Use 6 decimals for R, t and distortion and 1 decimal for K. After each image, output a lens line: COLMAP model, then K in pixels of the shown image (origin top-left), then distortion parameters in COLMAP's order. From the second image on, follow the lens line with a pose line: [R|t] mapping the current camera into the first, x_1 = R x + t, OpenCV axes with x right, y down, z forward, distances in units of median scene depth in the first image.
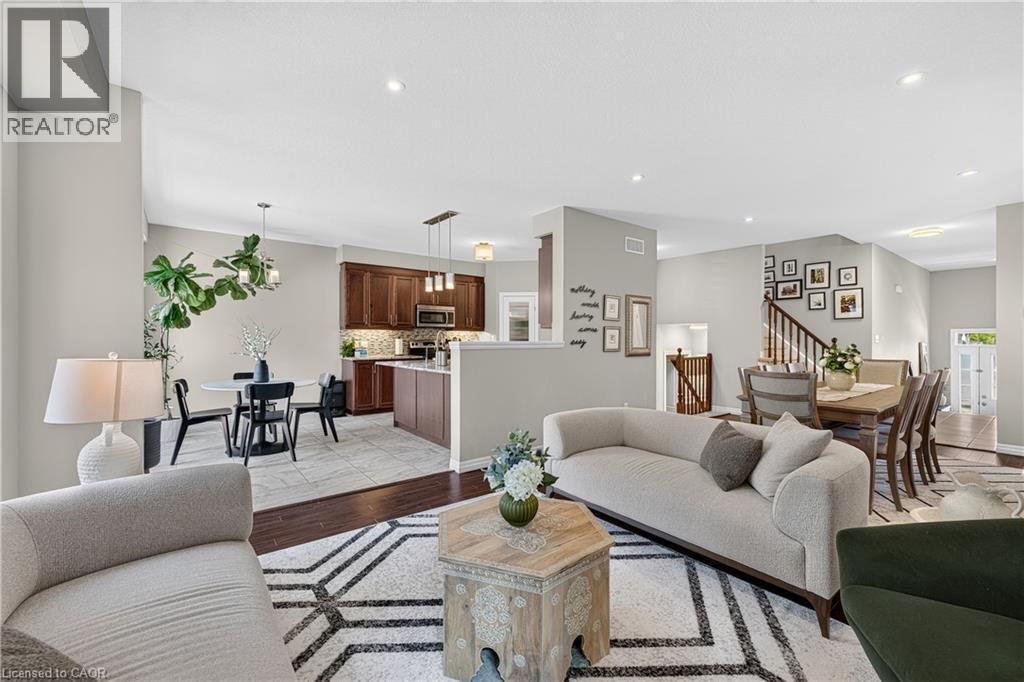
lens RADIAL K [[426.1, 0, 512.8], [0, 426.1, 339.1], [0, 0, 1]] dist [0.002566, -0.001046]
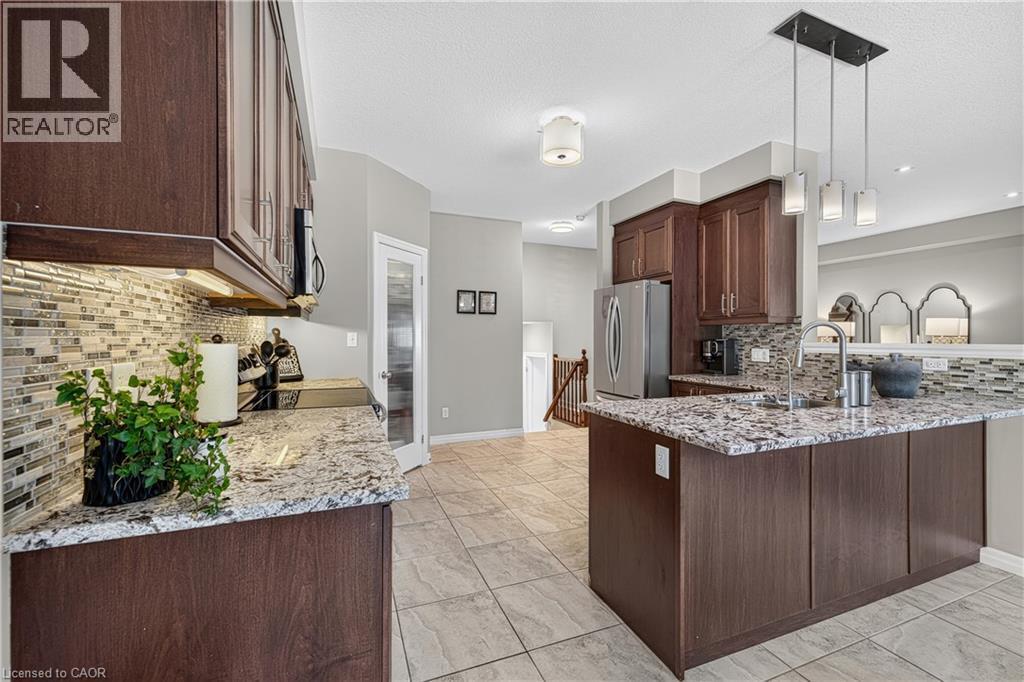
lens RADIAL K [[426.1, 0, 518.7], [0, 426.1, 340.1], [0, 0, 1]] dist [0.002566, -0.001046]
pose [[0.265794, -0.006423, 0.964008, -0.674082], [0.003499, 0.999978, 0.005698, -0.004627], [-0.964023, 0.001858, 0.265811, 1.240887]]
